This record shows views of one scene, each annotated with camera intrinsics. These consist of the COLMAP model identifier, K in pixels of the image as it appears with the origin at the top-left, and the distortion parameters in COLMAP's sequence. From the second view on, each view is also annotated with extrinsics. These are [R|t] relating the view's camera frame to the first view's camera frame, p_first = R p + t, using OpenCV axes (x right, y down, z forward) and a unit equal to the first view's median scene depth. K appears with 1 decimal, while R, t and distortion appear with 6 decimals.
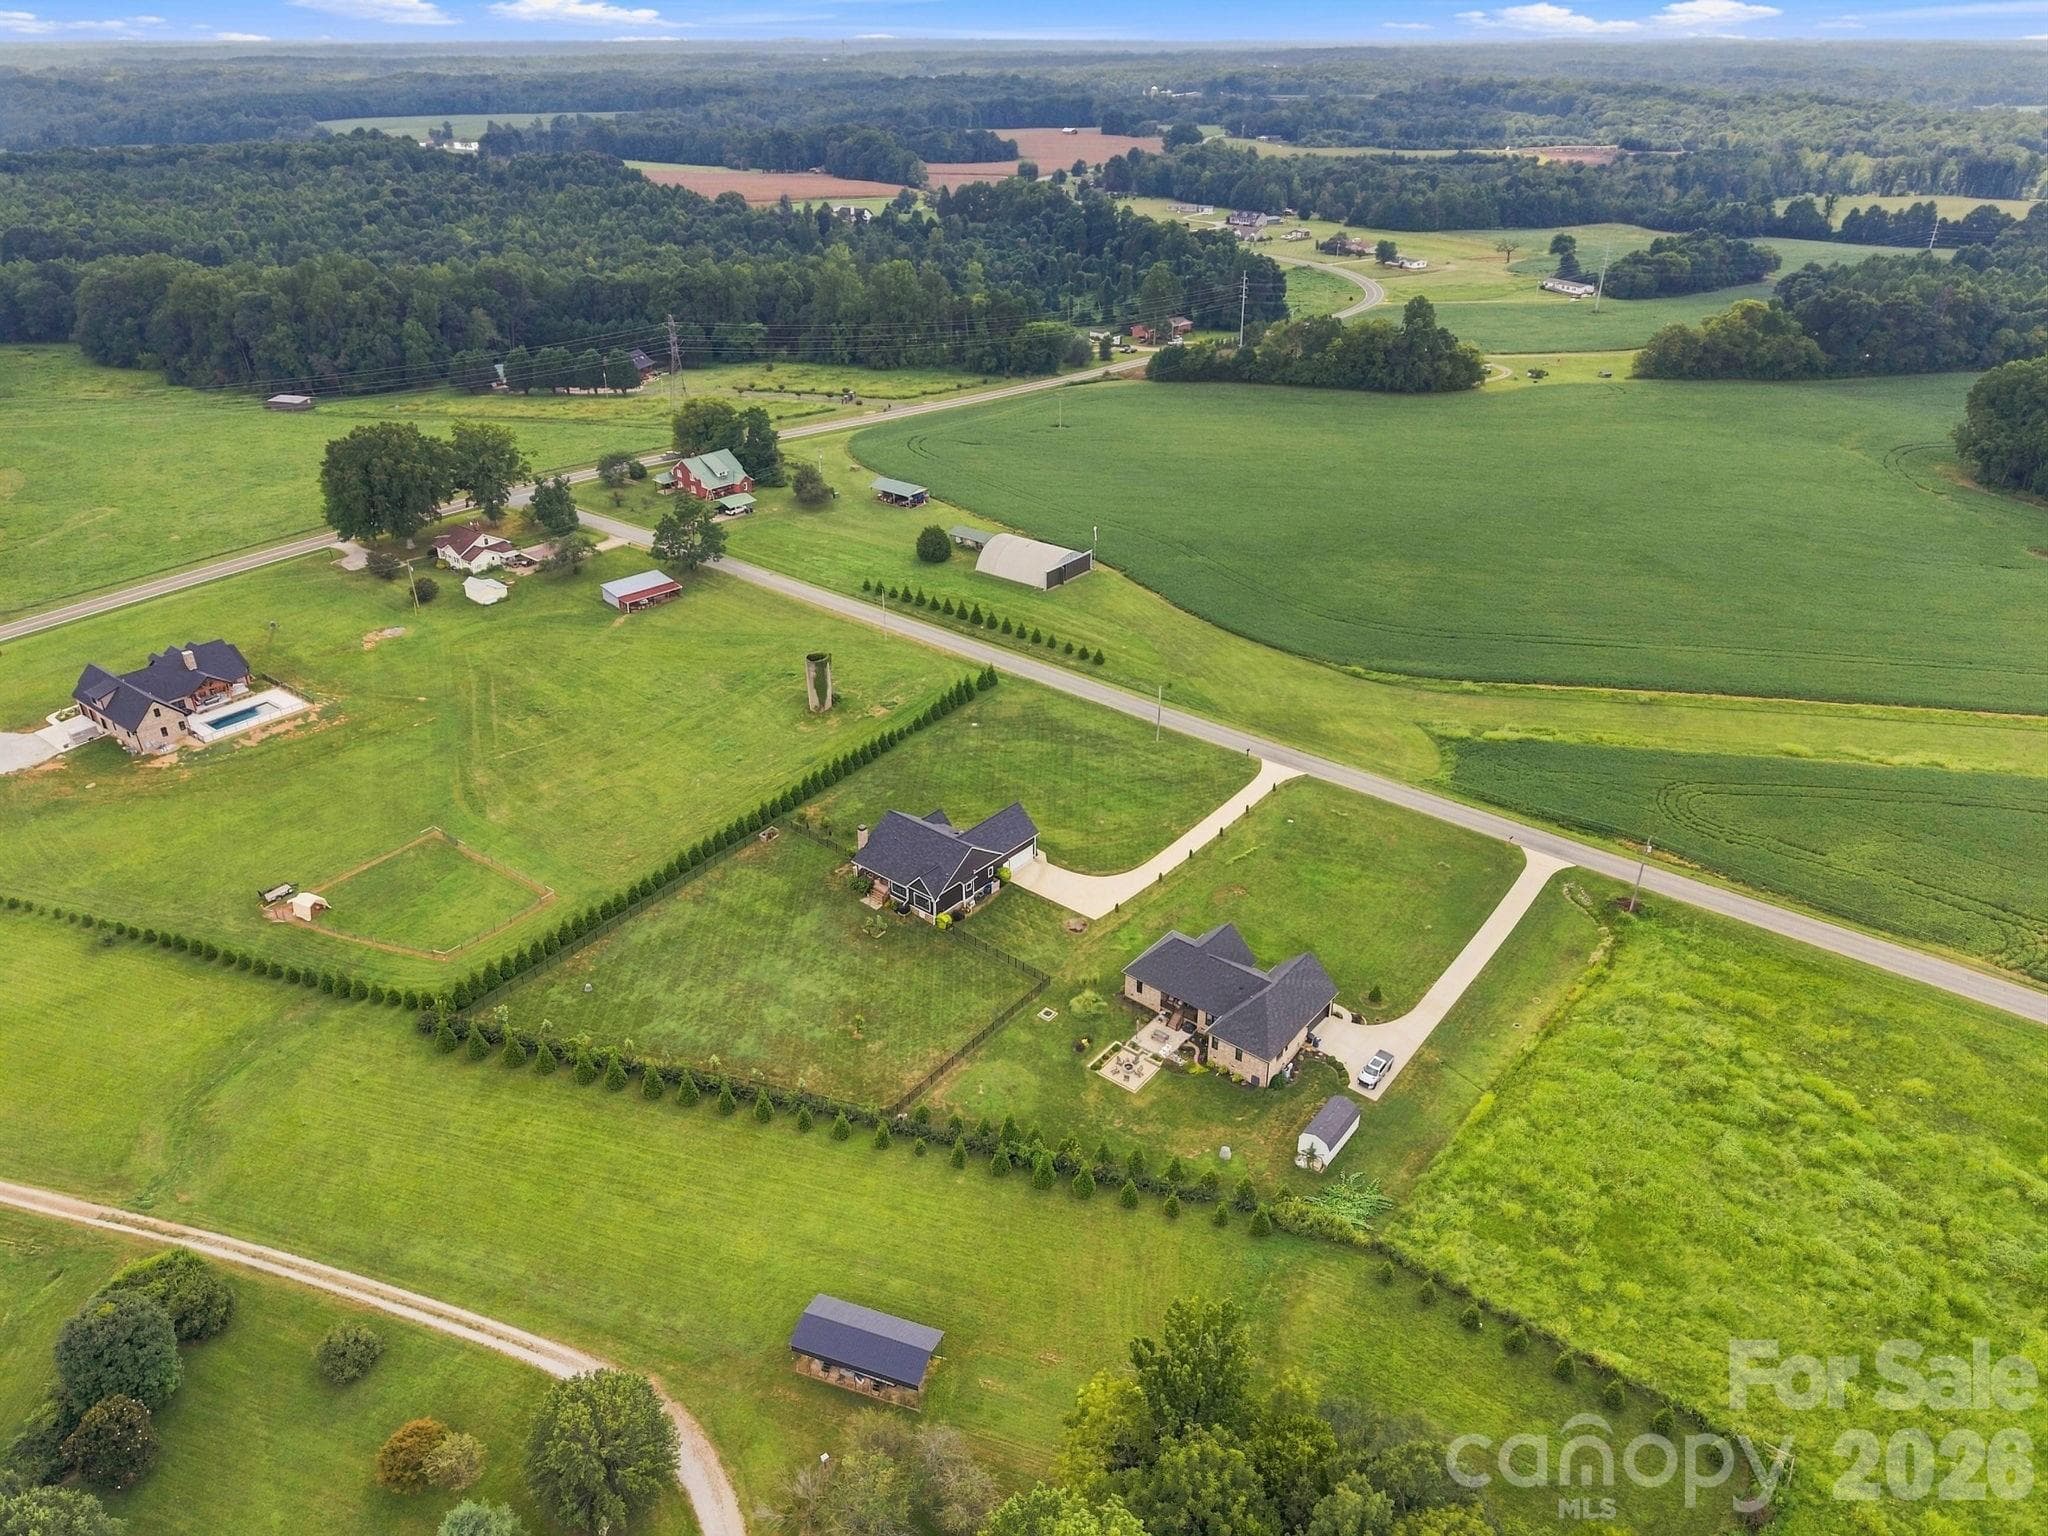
lens RADIAL K [[1362.3, 0, 1024.0], [0, 1362.3, 768.0], [0, 0, 1]] dist [0.069742, -0.075891]
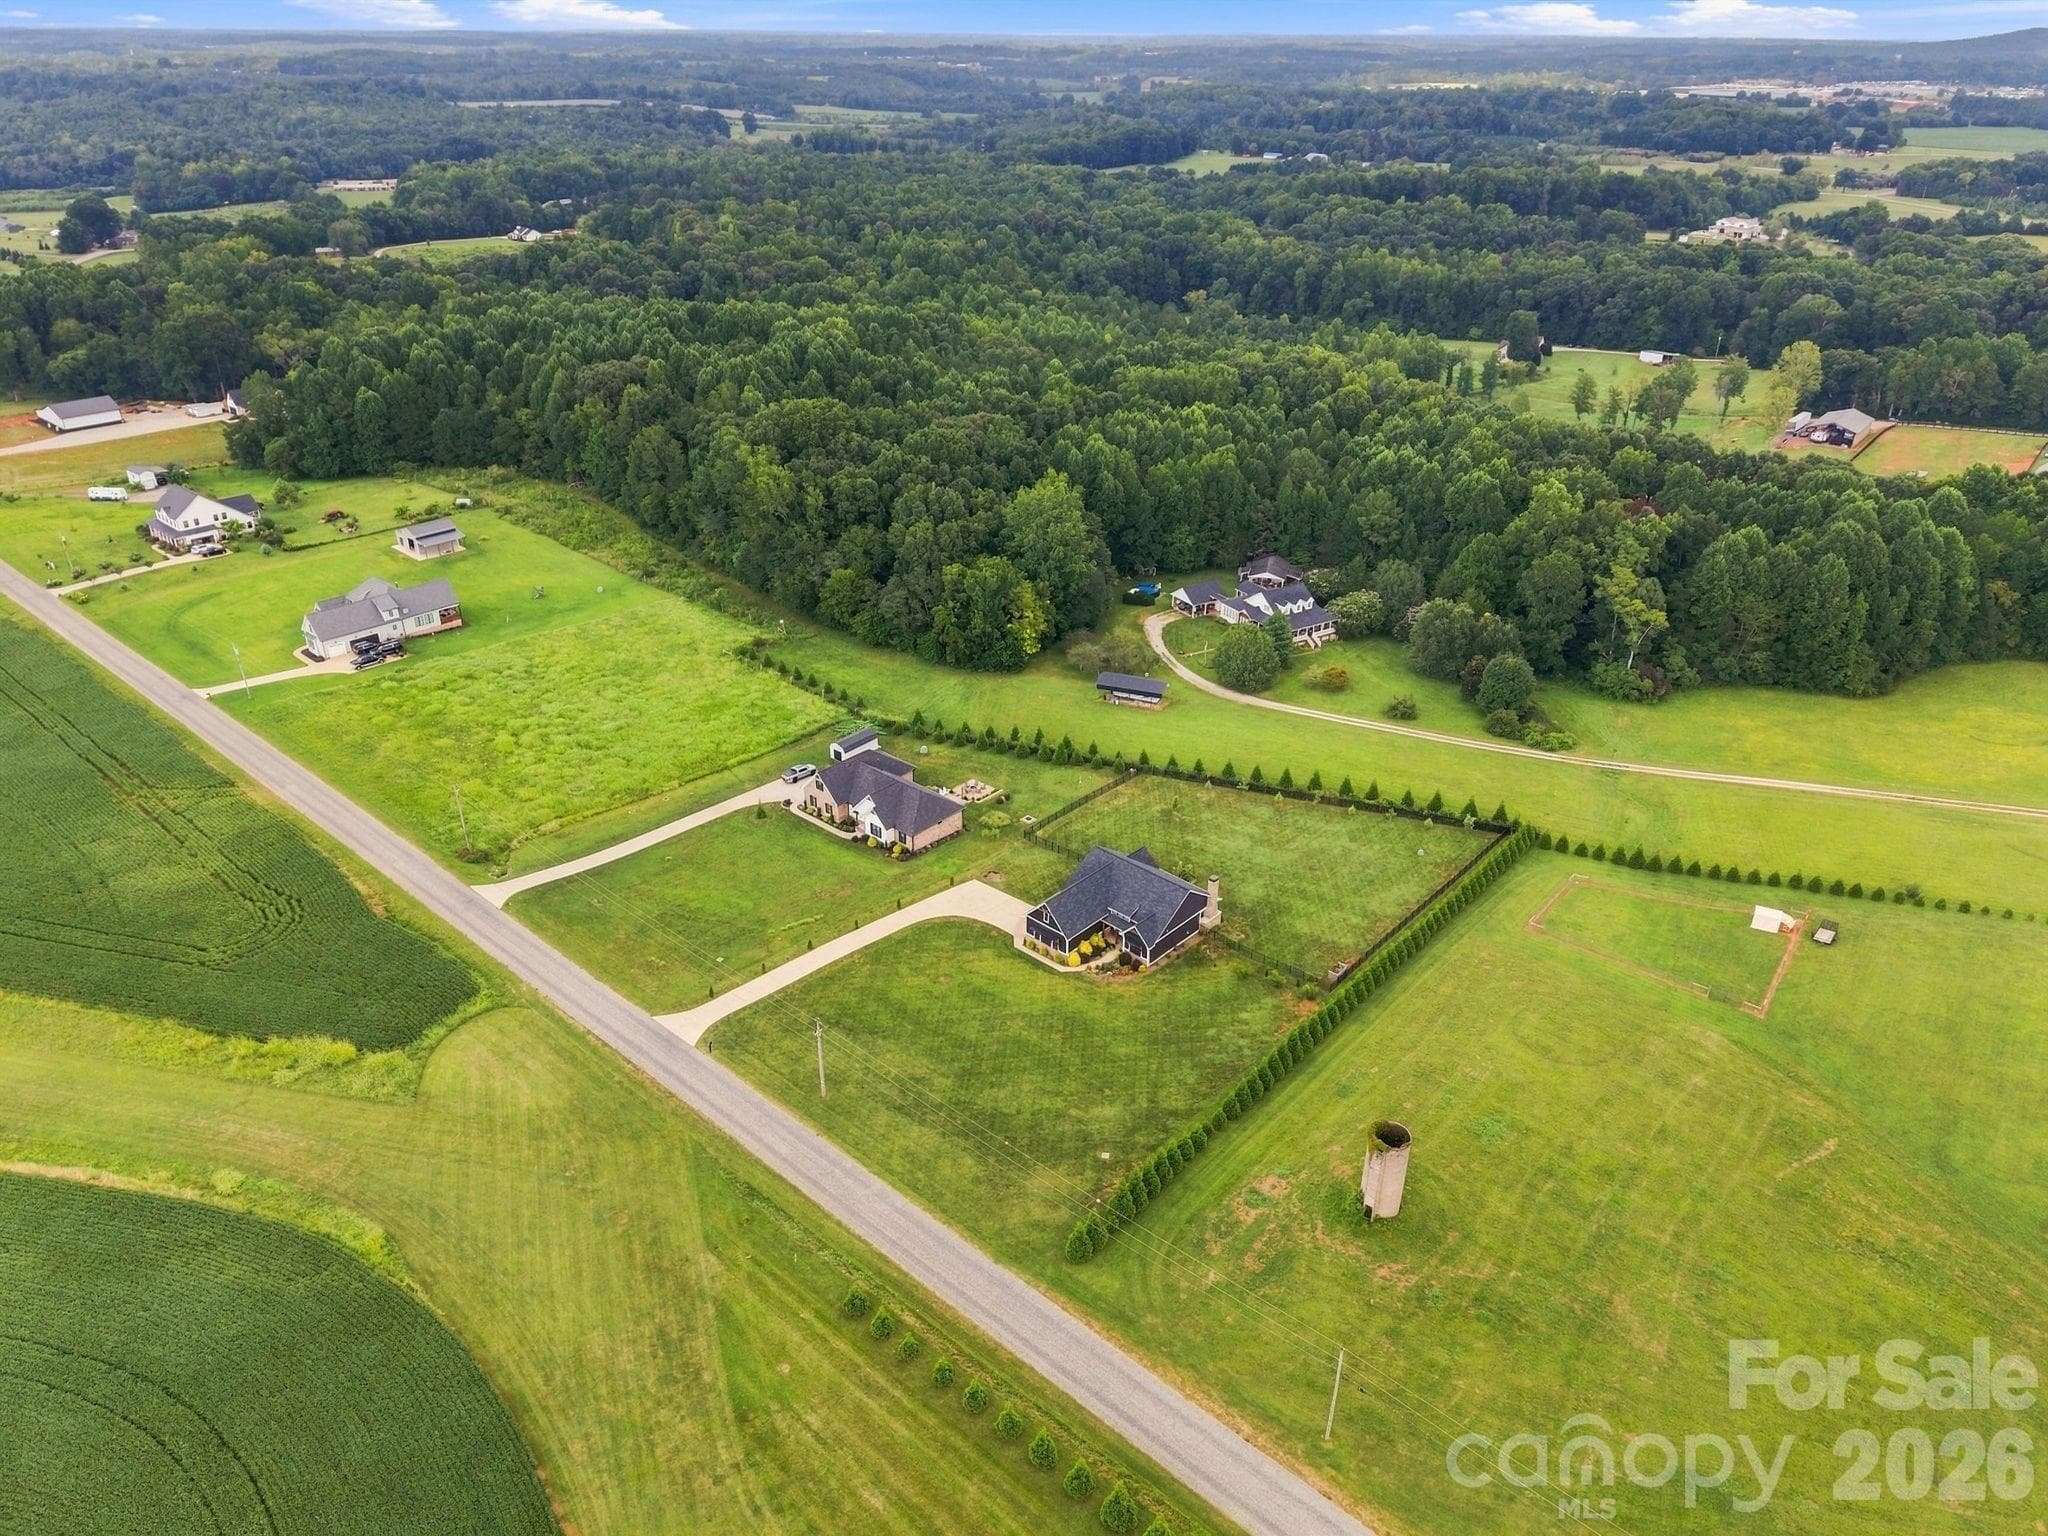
lens RADIAL K [[1362.3, 0, 1024.0], [0, 1362.3, 768.0], [0, 0, 1]] dist [0.069742, -0.075891]
pose [[-0.998924, -0.023651, 0.039881, -0.023211], [0.020295, 0.550318, 0.834708, -0.732519], [-0.041689, 0.834620, -0.549246, 1.367430]]
